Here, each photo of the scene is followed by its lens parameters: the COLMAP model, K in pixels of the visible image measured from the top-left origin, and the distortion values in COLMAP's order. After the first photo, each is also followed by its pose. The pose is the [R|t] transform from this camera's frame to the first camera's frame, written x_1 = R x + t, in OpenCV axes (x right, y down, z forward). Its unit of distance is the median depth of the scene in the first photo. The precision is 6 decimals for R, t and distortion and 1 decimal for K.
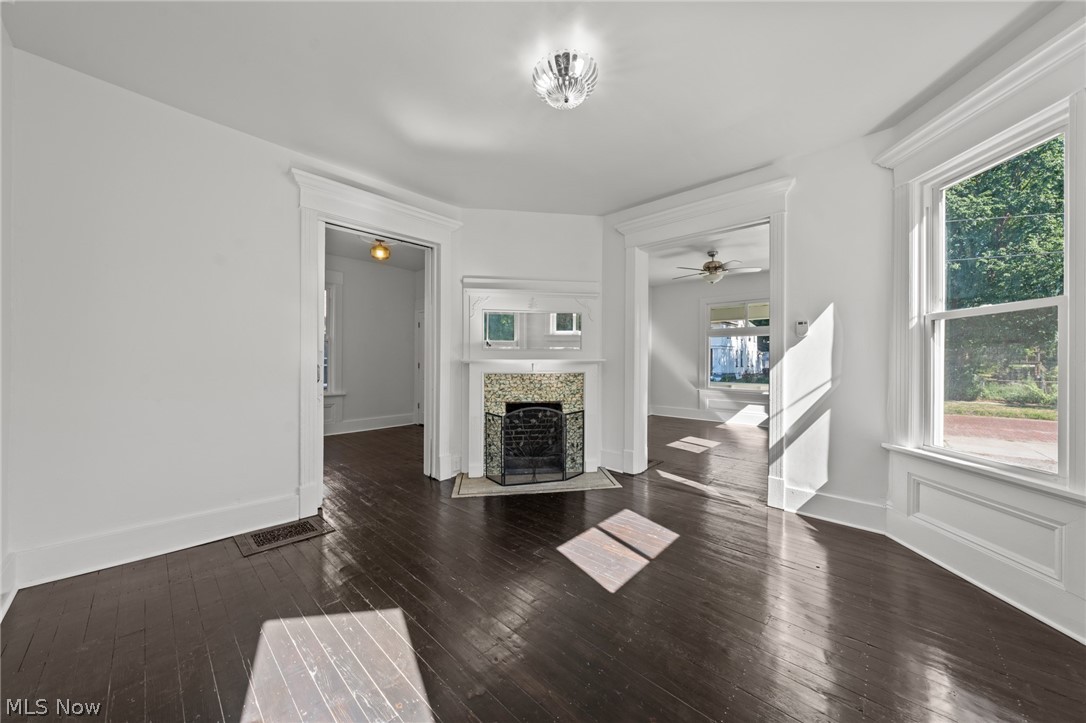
lens RADIAL K [[371.4, 0, 543.2], [0, 371.4, 358.3], [0, 0, 1]] dist [-0.002844, -0.000009]
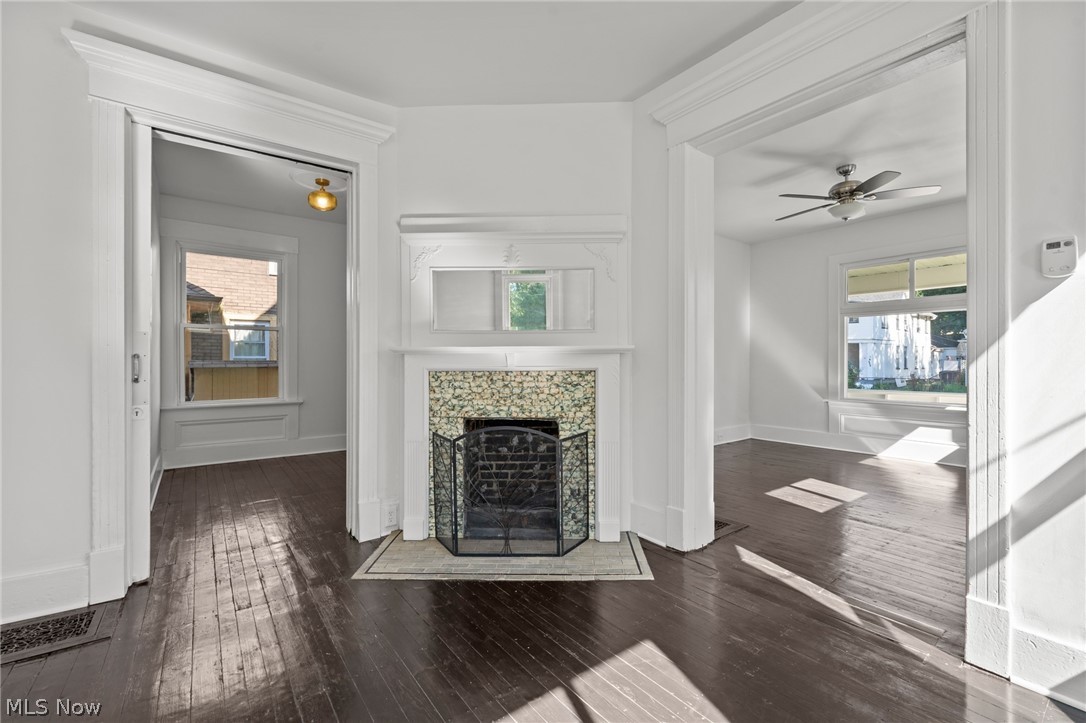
lens RADIAL K [[464.6, 0, 540.3], [0, 464.6, 355.6], [0, 0, 1]] dist [0.005290, -0.000413]
pose [[0.984409, -0.003829, -0.175854, 0.154432], [0.002656, 0.999973, -0.006905, 0.021912], [0.175875, 0.006330, 0.984392, 0.271165]]
